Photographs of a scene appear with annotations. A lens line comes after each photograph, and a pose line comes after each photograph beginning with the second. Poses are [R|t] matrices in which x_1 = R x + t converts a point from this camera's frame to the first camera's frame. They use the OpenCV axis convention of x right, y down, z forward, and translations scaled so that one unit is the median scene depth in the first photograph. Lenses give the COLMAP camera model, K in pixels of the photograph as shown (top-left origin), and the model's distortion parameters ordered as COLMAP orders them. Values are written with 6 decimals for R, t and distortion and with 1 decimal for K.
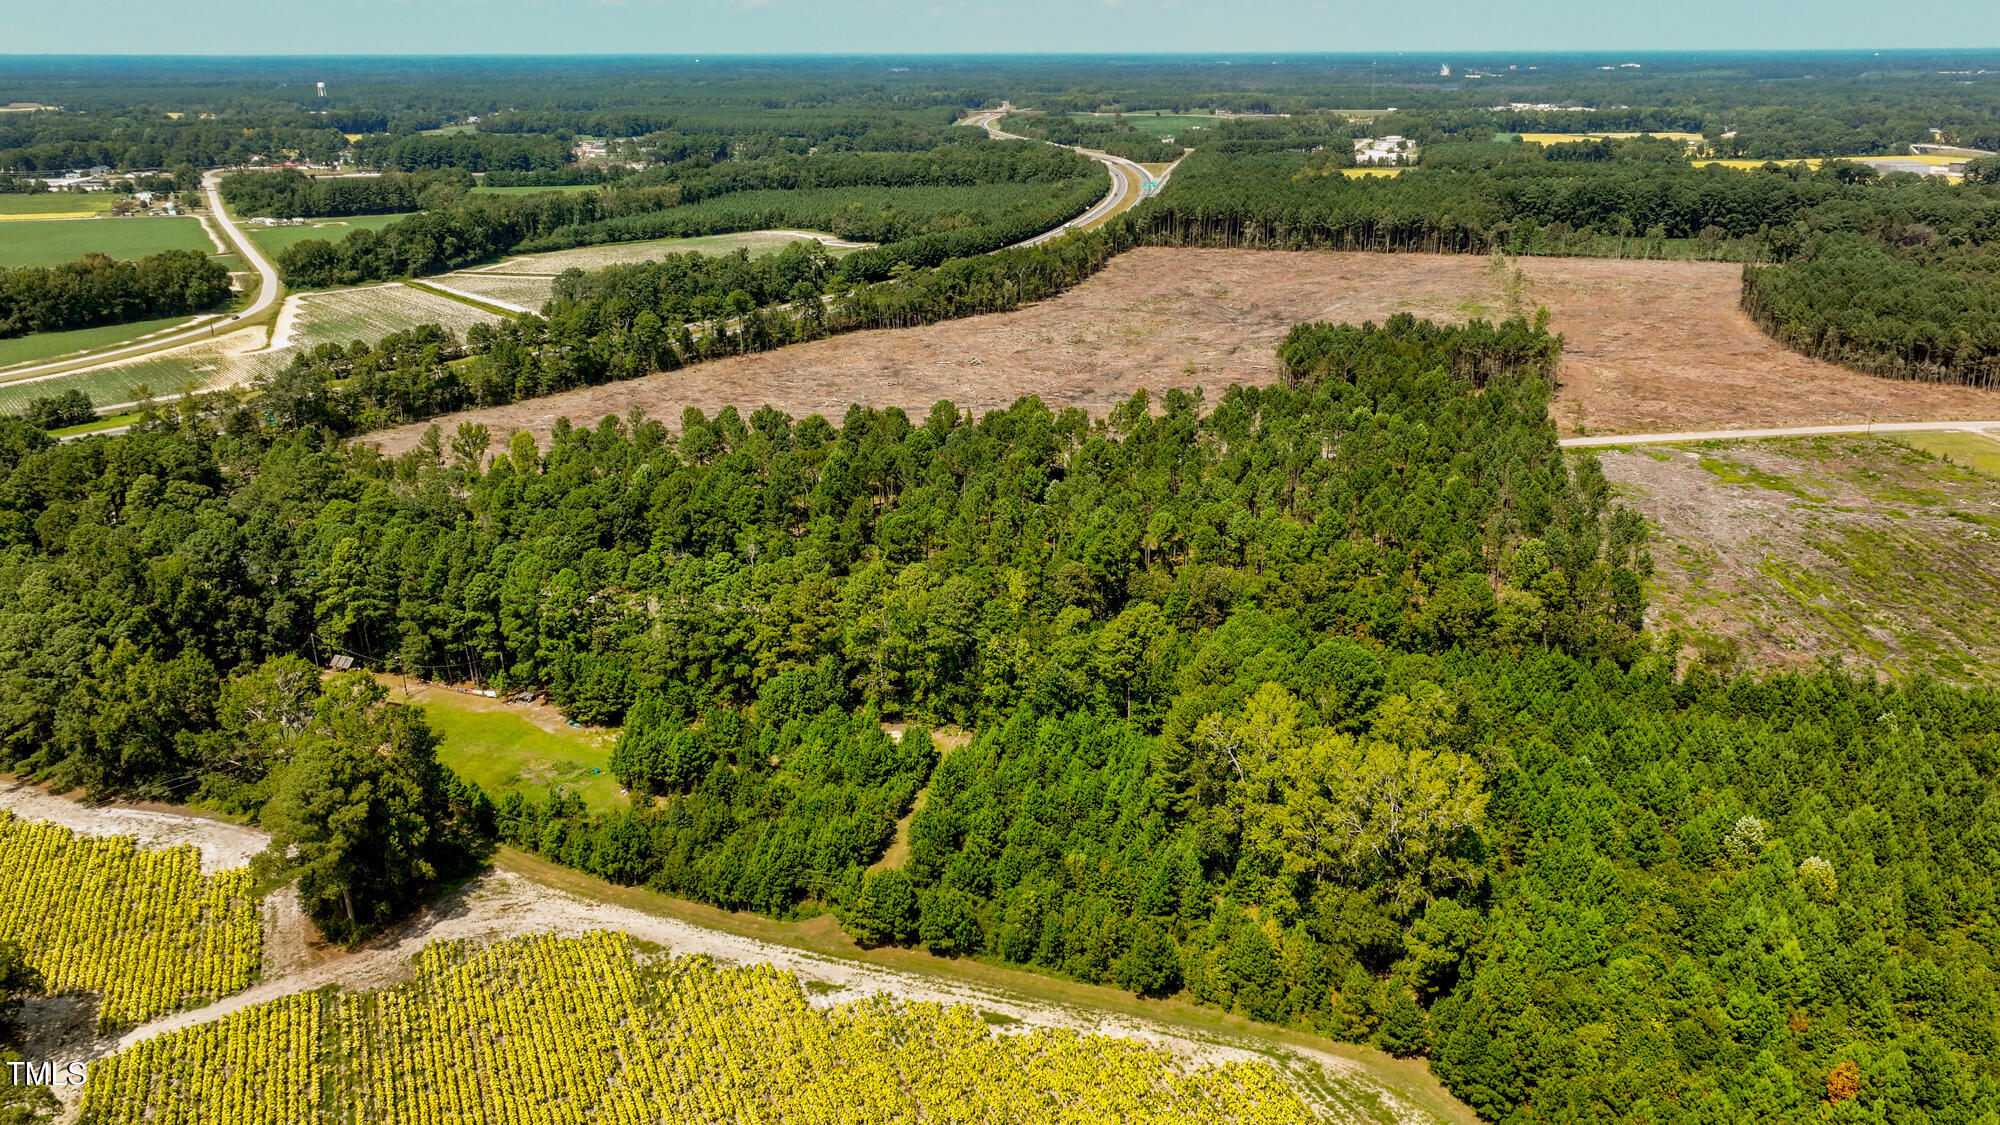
lens RADIAL K [[1462.4, 0, 1011.3], [0, 1462.4, 565.1], [0, 0, 1]] dist [-0.000433, 0.010628]
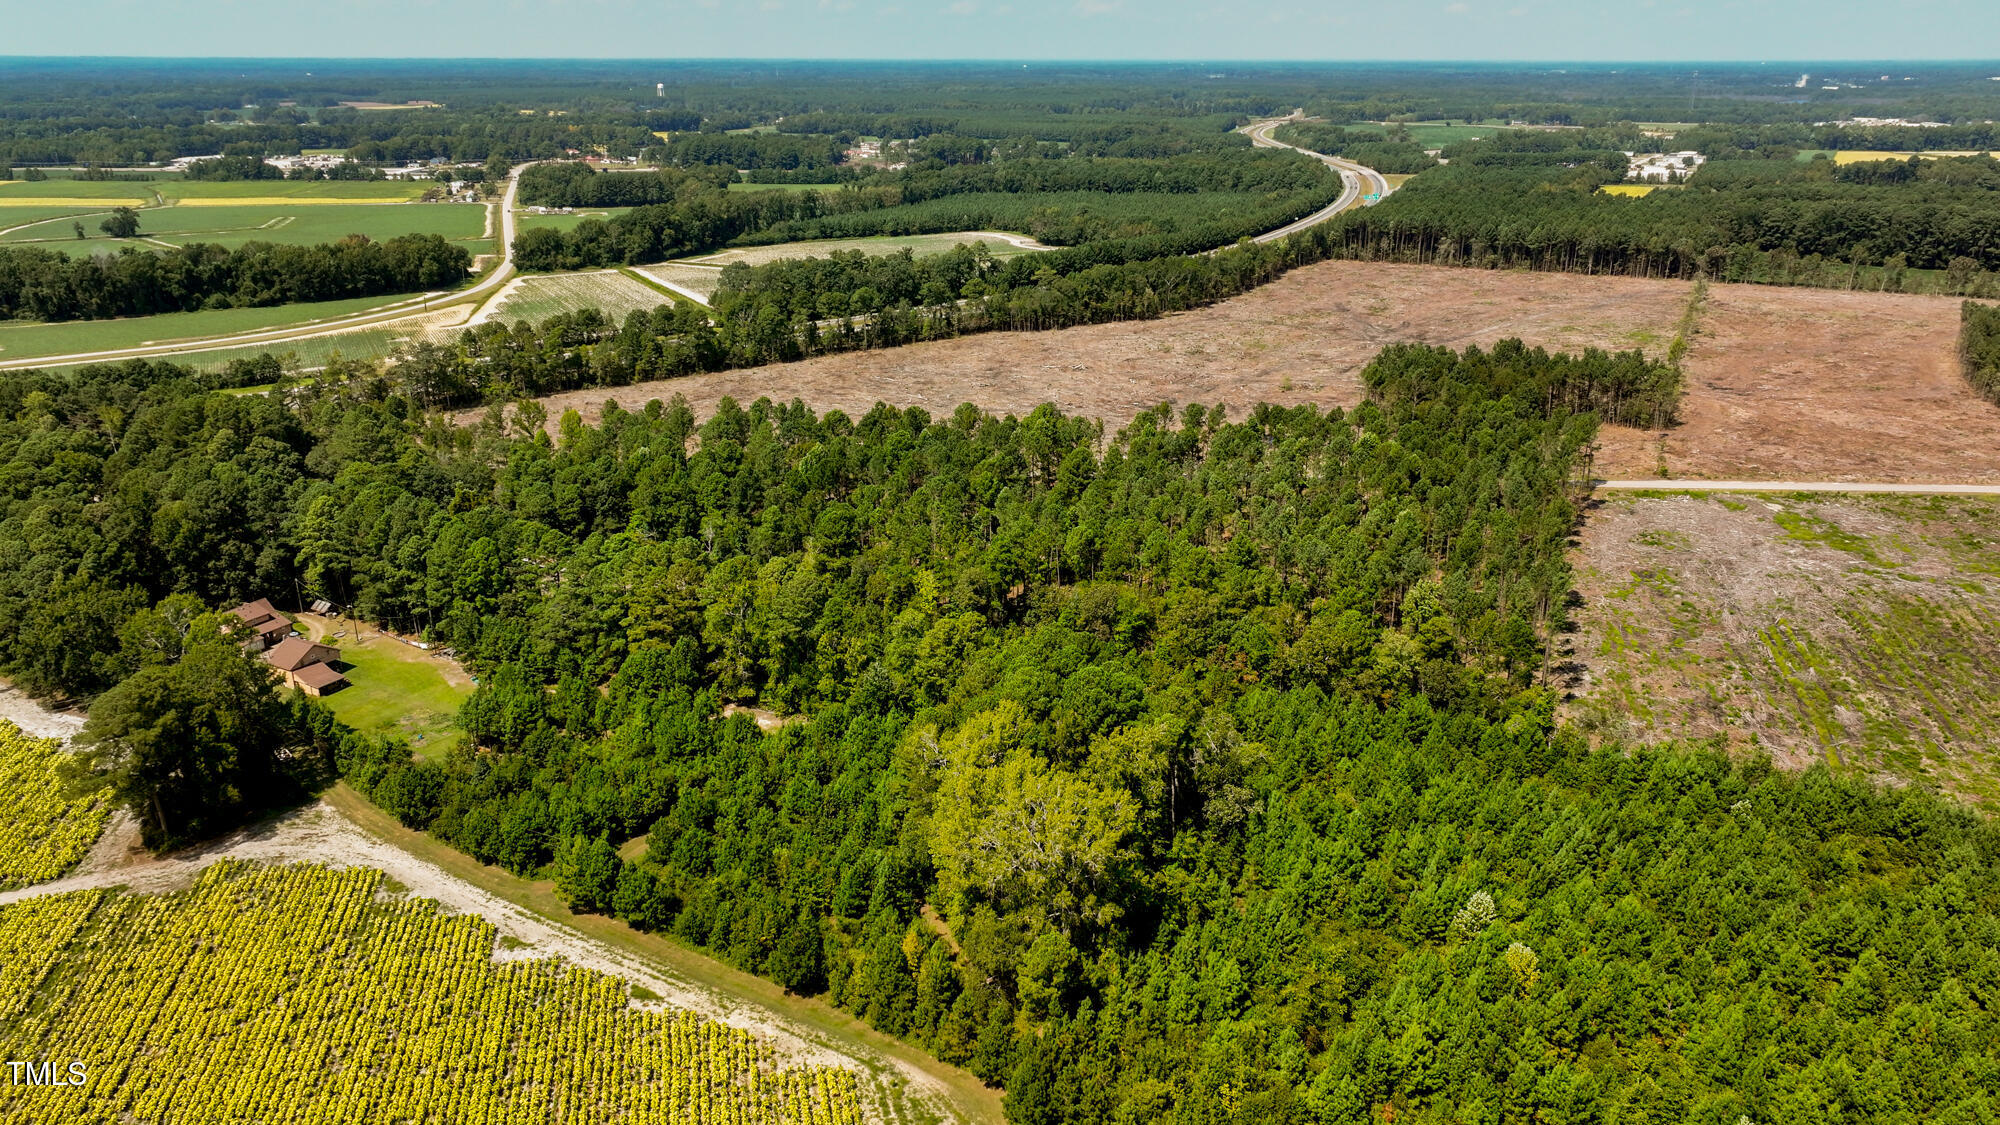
lens RADIAL K [[1444.8, 0, 1008.3], [0, 1444.8, 559.1], [0, 0, 1]] dist [-0.001386, 0.012009]
pose [[0.976505, 0.075599, -0.201801, 0.115985], [-0.076329, 0.997074, 0.004171, -0.006140], [0.201526, 0.011331, 0.979418, 0.010922]]
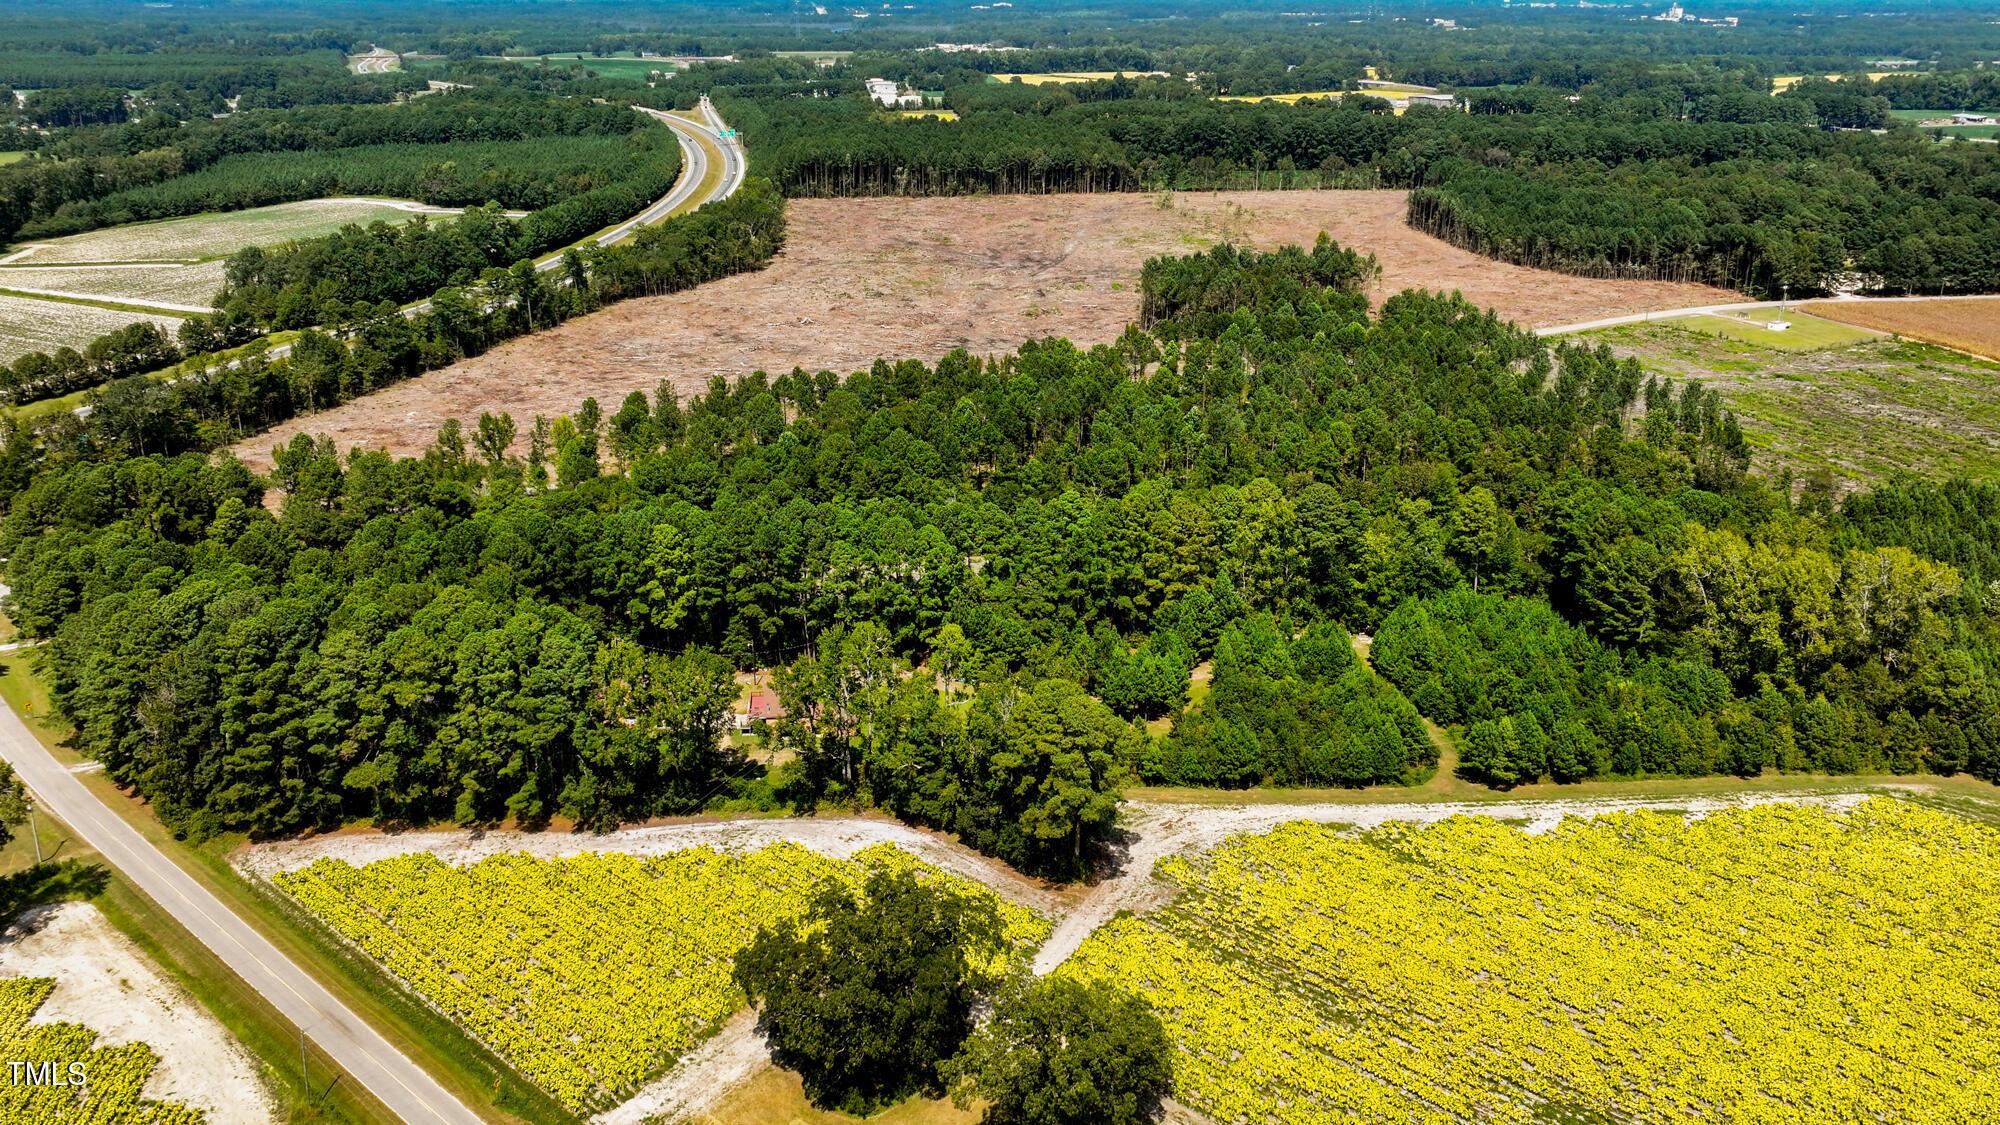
lens RADIAL K [[1621.9, 0, 1007.8], [0, 1621.9, 562.3], [0, 0, 1]] dist [0.002616, -0.002924]
pose [[0.918537, -0.125464, 0.374898, -0.261990], [0.124375, 0.991862, 0.027207, 0.001565], [-0.375260, 0.021637, 0.926667, -0.006052]]
